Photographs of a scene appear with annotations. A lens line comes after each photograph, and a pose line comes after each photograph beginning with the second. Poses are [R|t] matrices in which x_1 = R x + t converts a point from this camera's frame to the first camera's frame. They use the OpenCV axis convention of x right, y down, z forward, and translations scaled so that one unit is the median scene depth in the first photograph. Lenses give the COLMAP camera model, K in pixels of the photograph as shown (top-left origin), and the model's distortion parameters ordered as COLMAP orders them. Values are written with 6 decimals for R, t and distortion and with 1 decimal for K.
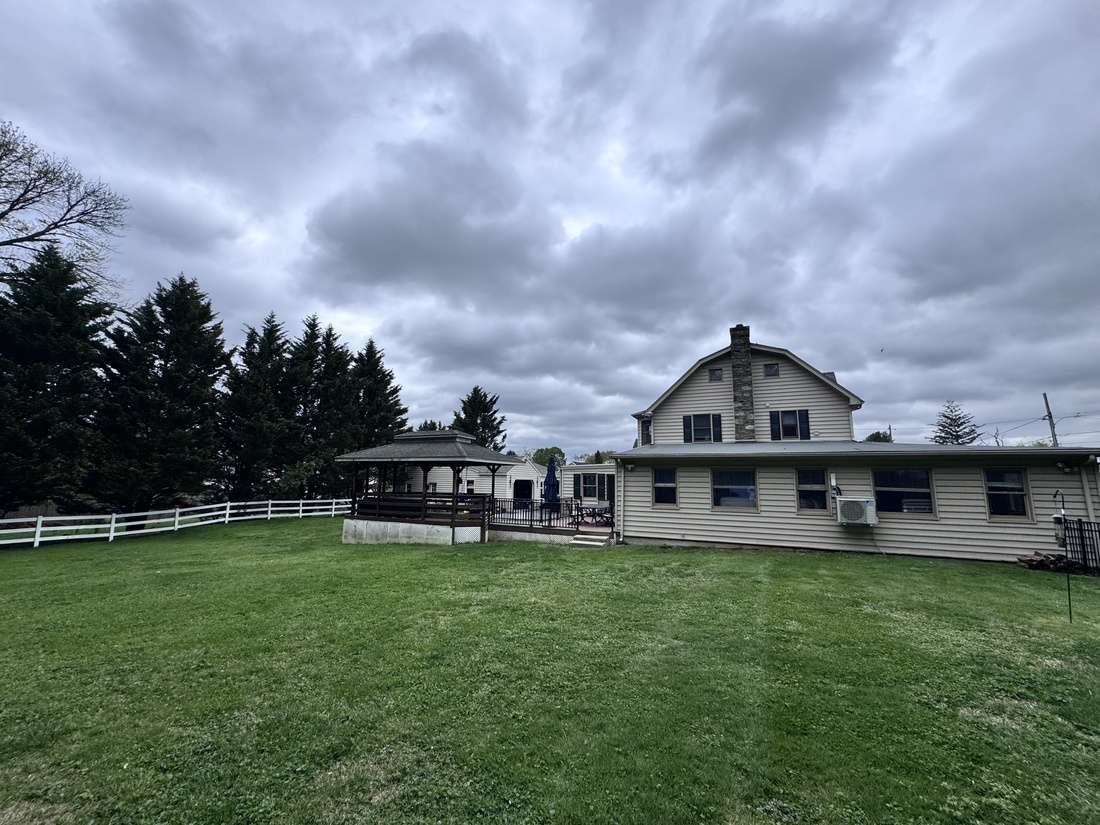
lens RADIAL K [[437.2, 0, 551.2], [0, 437.2, 413.7], [0, 0, 1]] dist [0.000266, -0.000130]
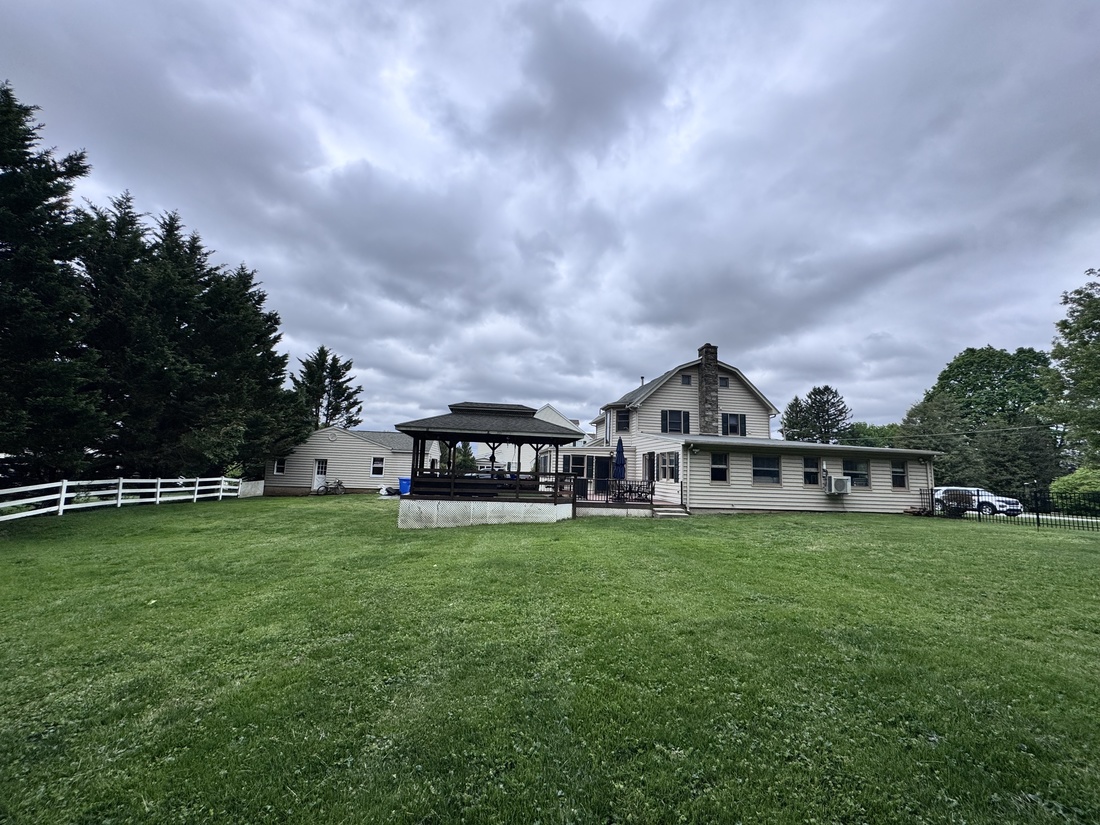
lens RADIAL K [[437.2, 0, 549.1], [0, 437.2, 410.8], [0, 0, 1]] dist [0.000266, -0.000130]
pose [[0.845415, 0.087492, 0.526895, -0.647095], [-0.103769, 0.994600, 0.001345, 0.040353], [-0.523932, -0.055812, 0.849929, 0.146617]]
